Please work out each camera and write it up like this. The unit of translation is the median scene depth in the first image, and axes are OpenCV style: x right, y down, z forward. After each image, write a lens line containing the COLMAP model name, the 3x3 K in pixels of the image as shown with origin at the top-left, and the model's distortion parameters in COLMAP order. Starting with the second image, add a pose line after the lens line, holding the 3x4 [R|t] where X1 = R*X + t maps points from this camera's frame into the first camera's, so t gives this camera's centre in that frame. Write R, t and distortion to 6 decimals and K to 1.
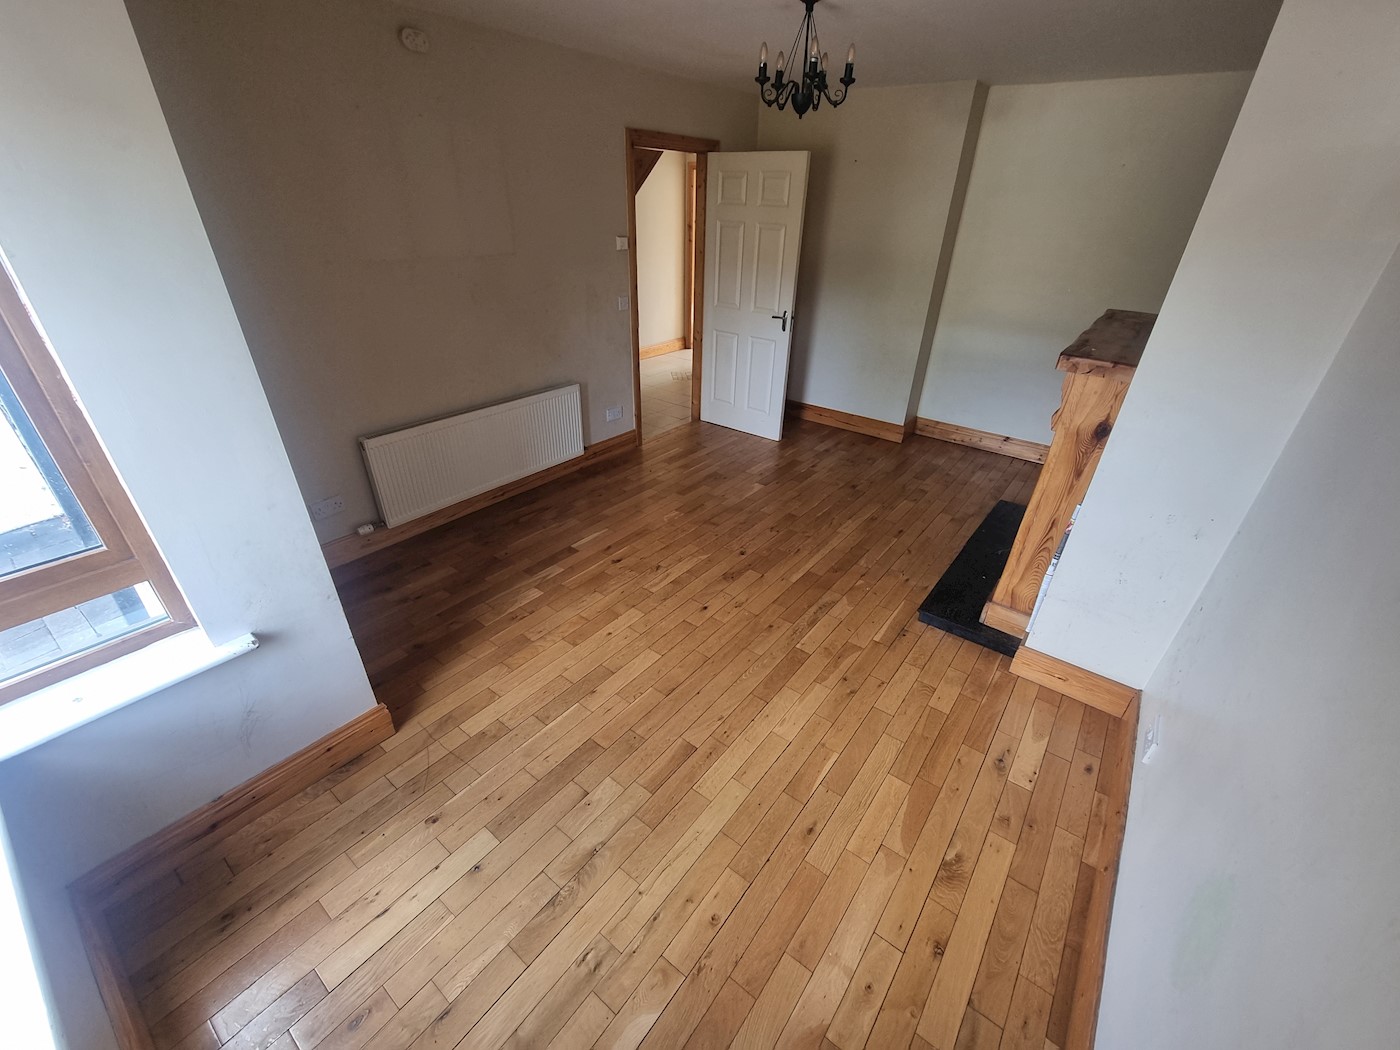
lens RADIAL K [[577.6, 0, 703.9], [0, 577.6, 535.0], [0, 0, 1]] dist [-0.005867, 0.000659]
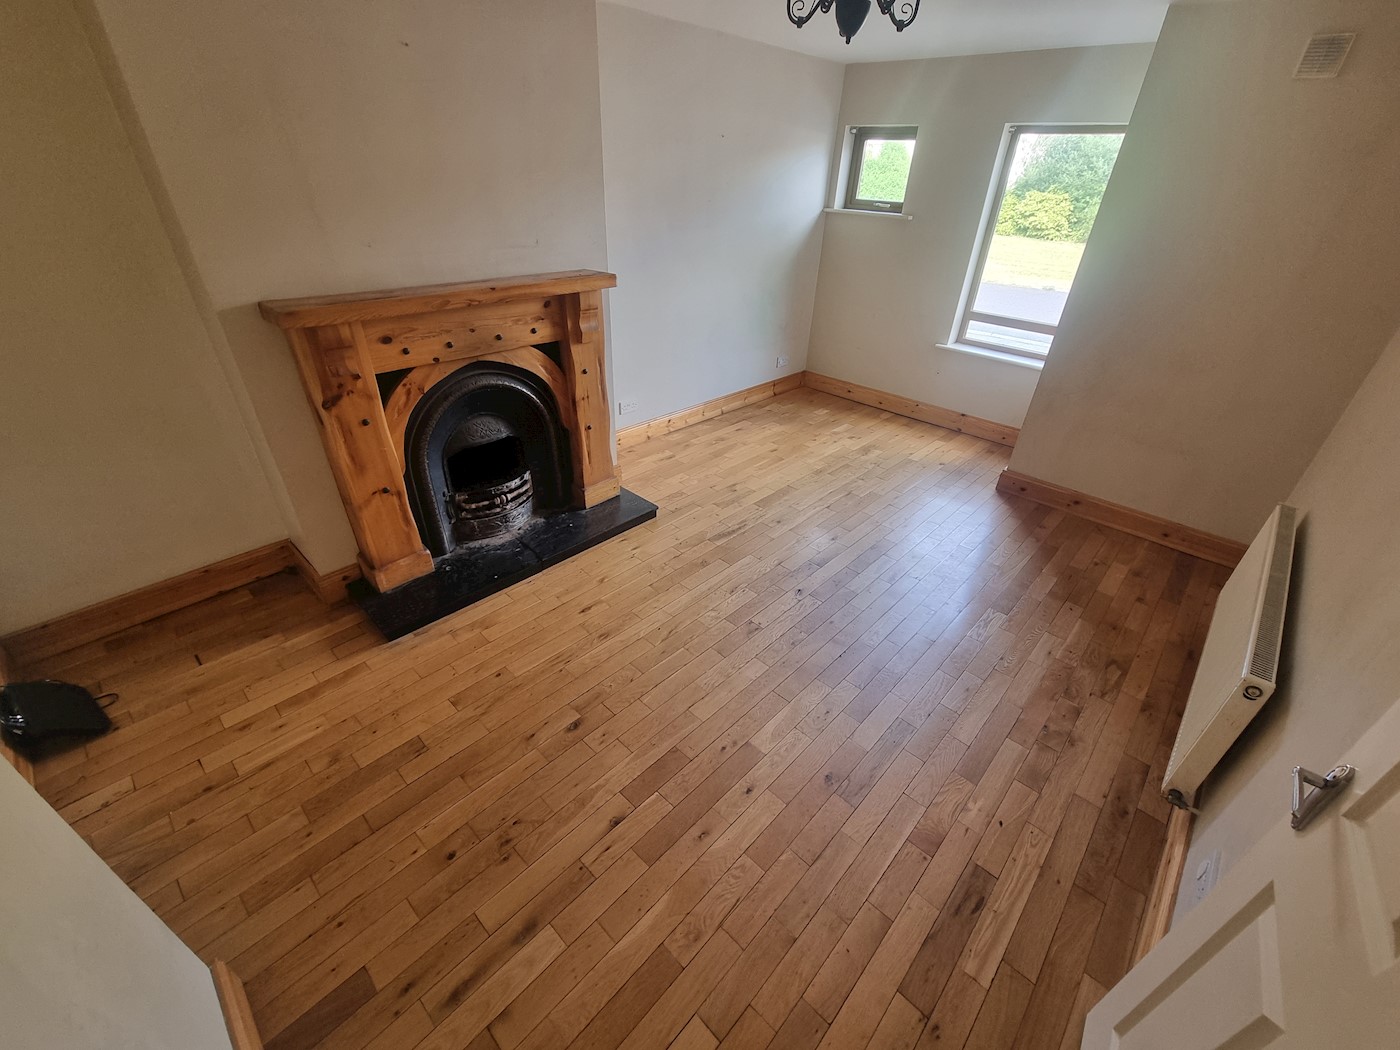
lens RADIAL K [[577.6, 0, 703.8], [0, 577.6, 536.0], [0, 0, 1]] dist [-0.005867, 0.000659]
pose [[-0.992522, -0.110849, 0.051121, 0.153820], [-0.005594, 0.459645, 0.888085, -0.689921], [-0.121941, 0.881158, -0.456828, 1.191701]]
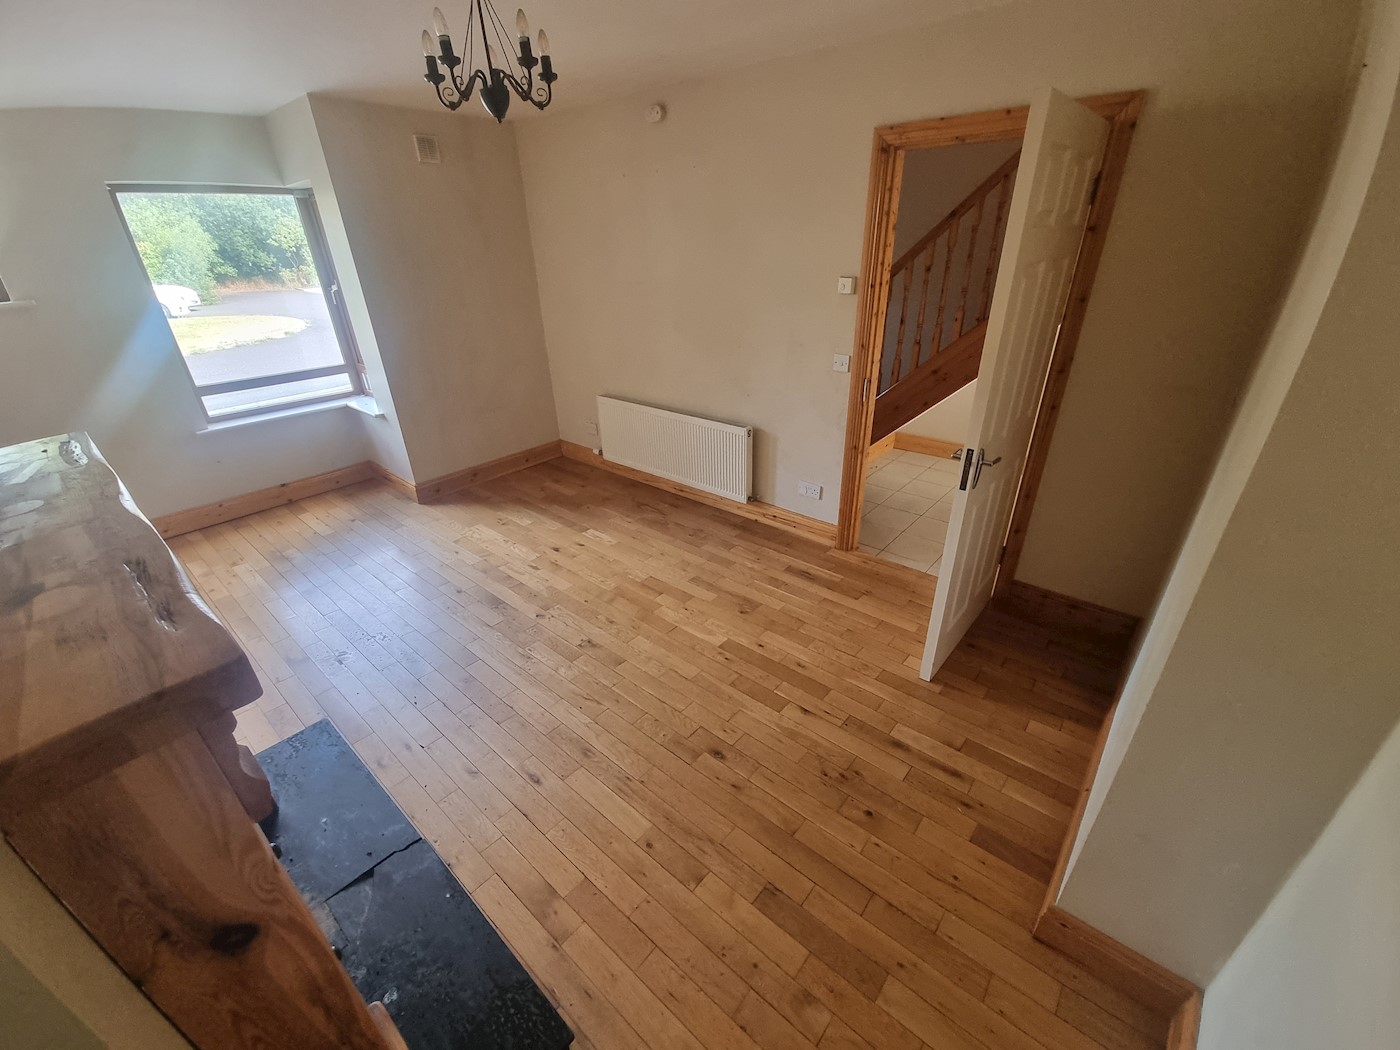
lens RADIAL K [[577.6, 0, 700.8], [0, 577.6, 533.5], [0, 0, 1]] dist [-0.005867, 0.000659]
pose [[-0.062279, 0.431673, -0.899878, 0.713729], [-0.481800, 0.776611, 0.405886, -0.490734], [0.874065, 0.458840, 0.159614, 0.904172]]
